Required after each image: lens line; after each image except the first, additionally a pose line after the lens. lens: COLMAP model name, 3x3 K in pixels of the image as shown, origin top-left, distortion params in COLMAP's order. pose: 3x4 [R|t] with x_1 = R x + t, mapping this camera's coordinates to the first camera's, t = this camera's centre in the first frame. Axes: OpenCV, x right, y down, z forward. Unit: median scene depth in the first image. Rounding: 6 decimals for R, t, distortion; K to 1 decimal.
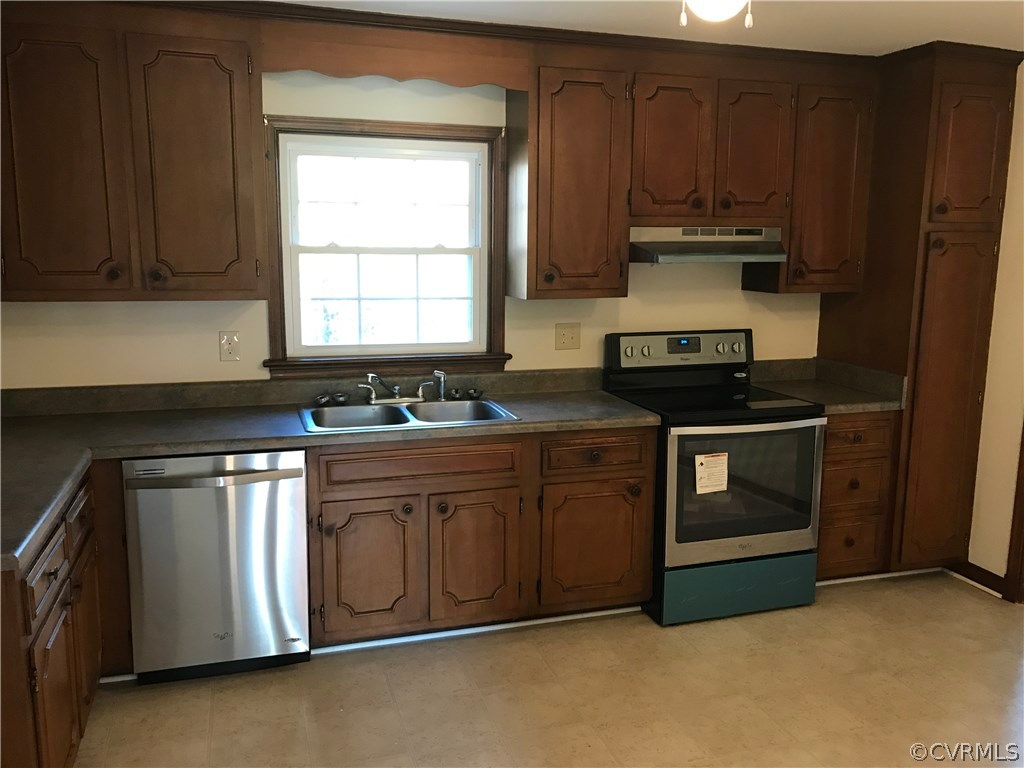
lens RADIAL K [[862.0, 0, 509.5], [0, 862.0, 381.8], [0, 0, 1]] dist [0.041559, -0.046018]
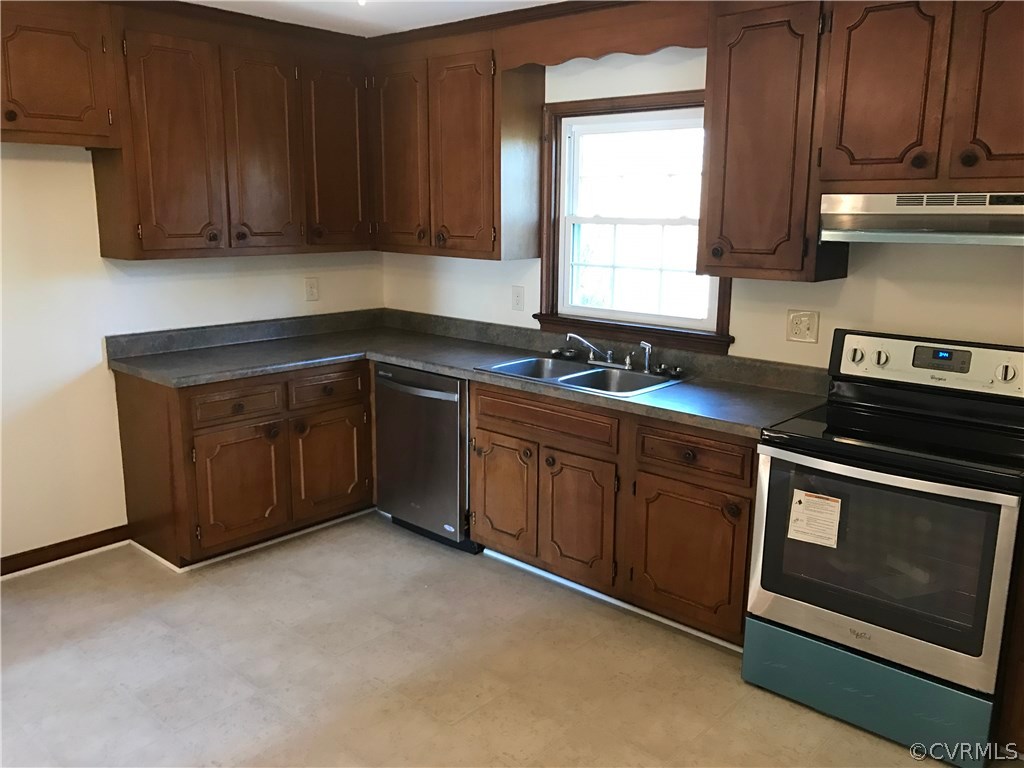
lens RADIAL K [[862.0, 0, 508.3], [0, 862.0, 382.2], [0, 0, 1]] dist [0.041559, -0.046018]
pose [[0.490783, 0.171975, -0.854141, 0.717094], [-0.145782, 0.982715, 0.114097, -0.059333], [0.858999, 0.068521, 0.507371, 0.361540]]
